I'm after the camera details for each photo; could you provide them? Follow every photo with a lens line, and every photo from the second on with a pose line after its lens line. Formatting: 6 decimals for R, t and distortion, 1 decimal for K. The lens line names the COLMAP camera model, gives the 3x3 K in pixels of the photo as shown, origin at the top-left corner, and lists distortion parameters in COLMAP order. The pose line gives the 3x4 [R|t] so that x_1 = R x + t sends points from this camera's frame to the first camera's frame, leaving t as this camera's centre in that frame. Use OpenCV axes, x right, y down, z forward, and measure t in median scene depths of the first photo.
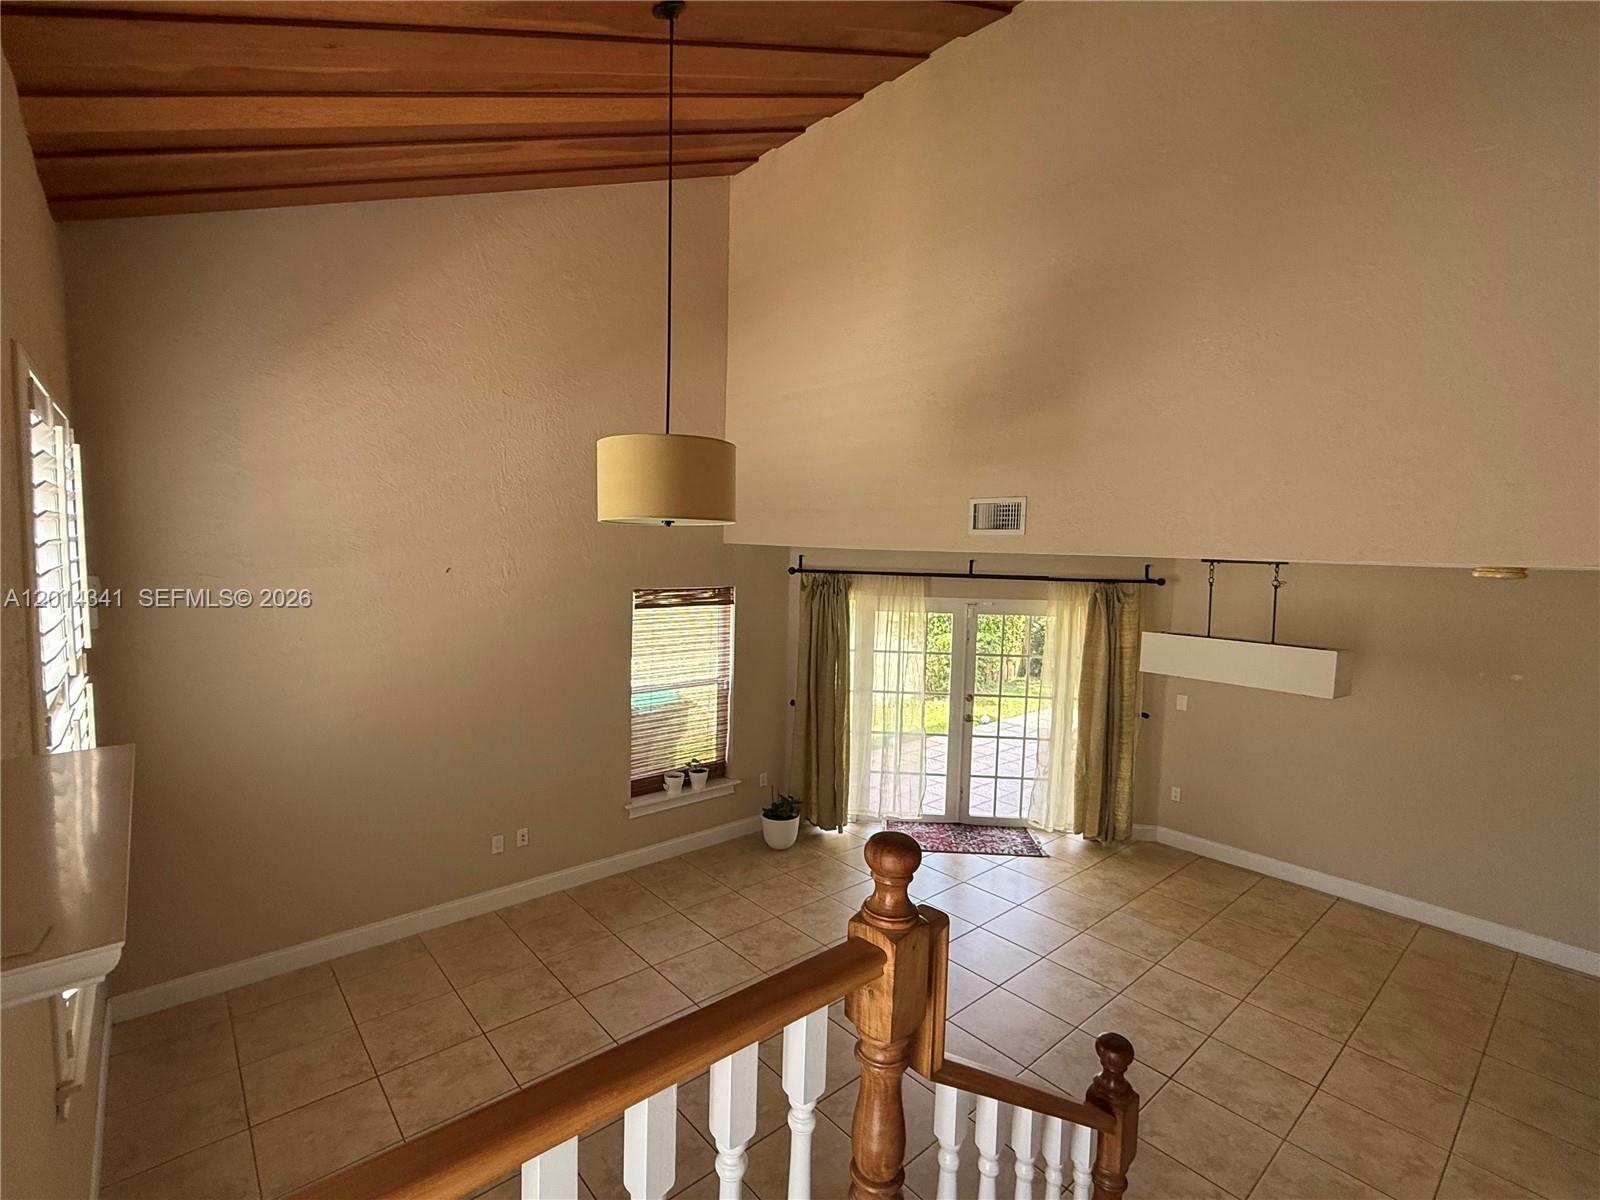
lens RADIAL K [[741.3, 0, 802.8], [0, 741.3, 595.6], [0, 0, 1]] dist [0.003345, 0.000197]
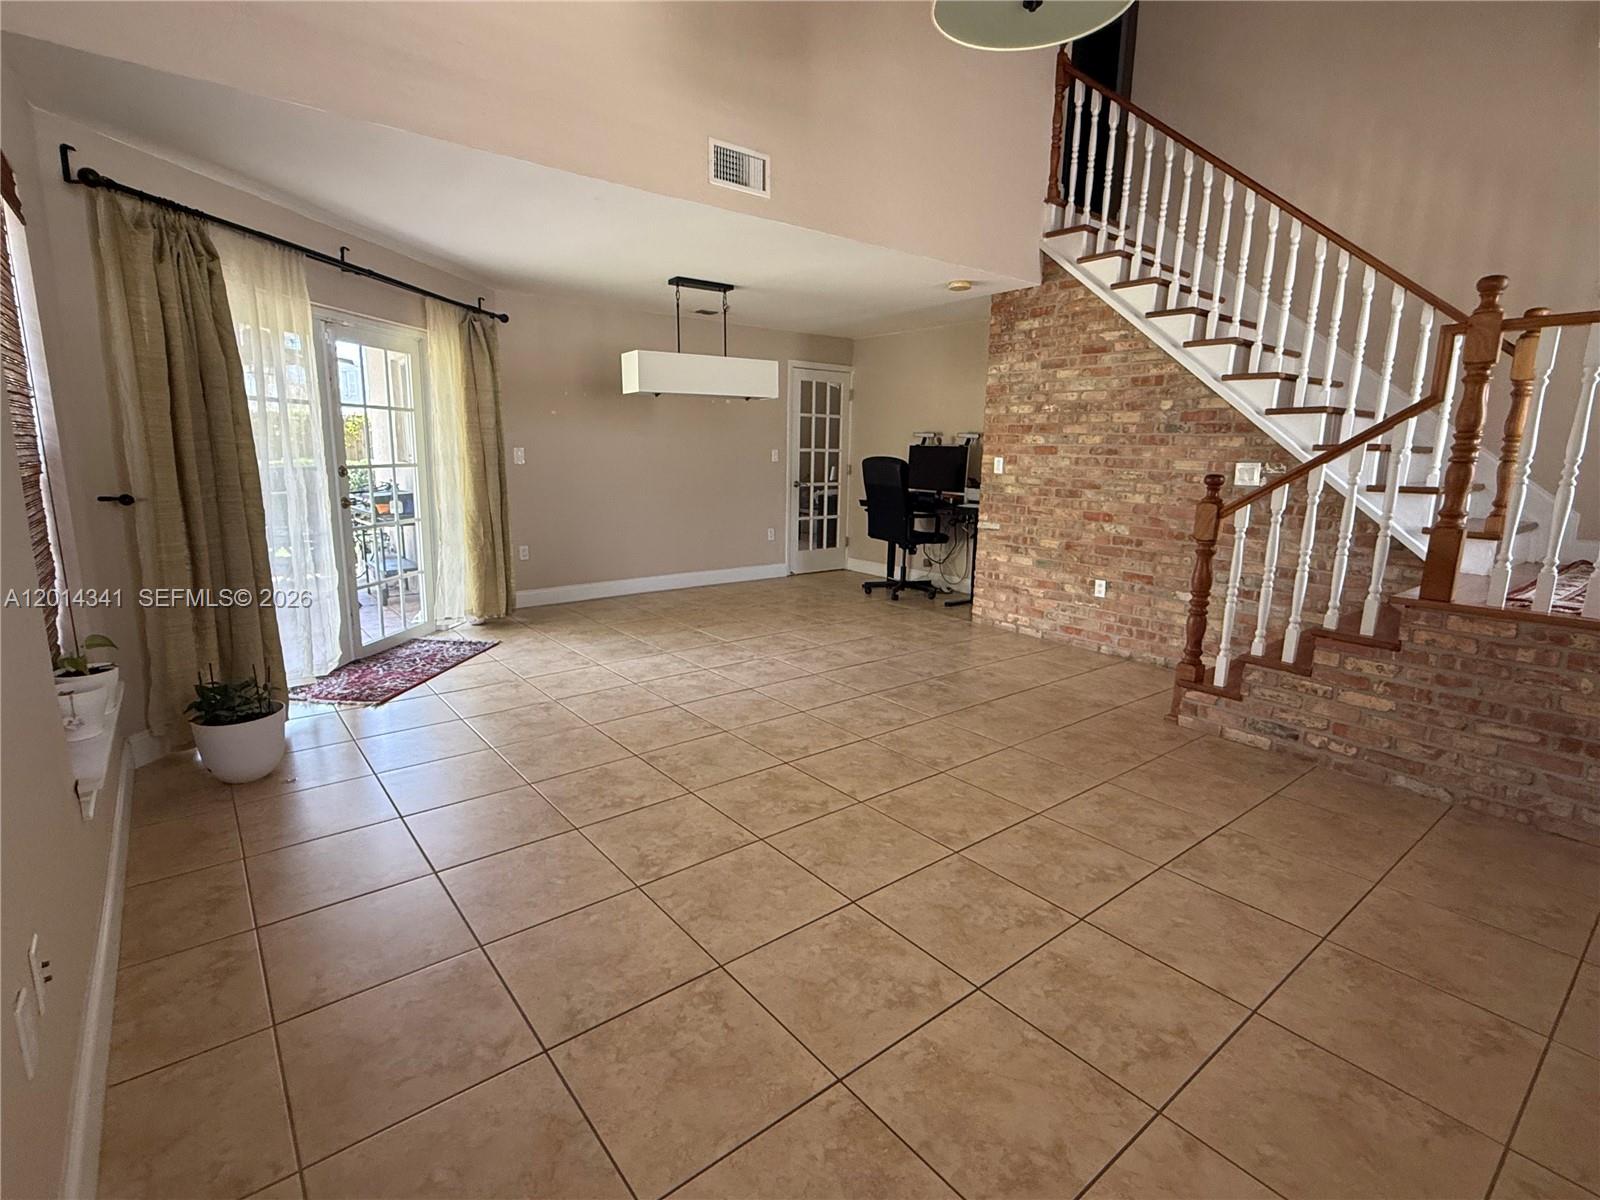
lens RADIAL K [[775.5, 0, 800.0], [0, 775.5, 600.0], [0, 0, 1]] dist [-0.001104, -0.000221]
pose [[0.046393, -0.216731, 0.975128, -0.521477], [0.051742, 0.975390, 0.214328, 0.139539], [-0.997582, 0.040511, 0.056465, 0.633381]]
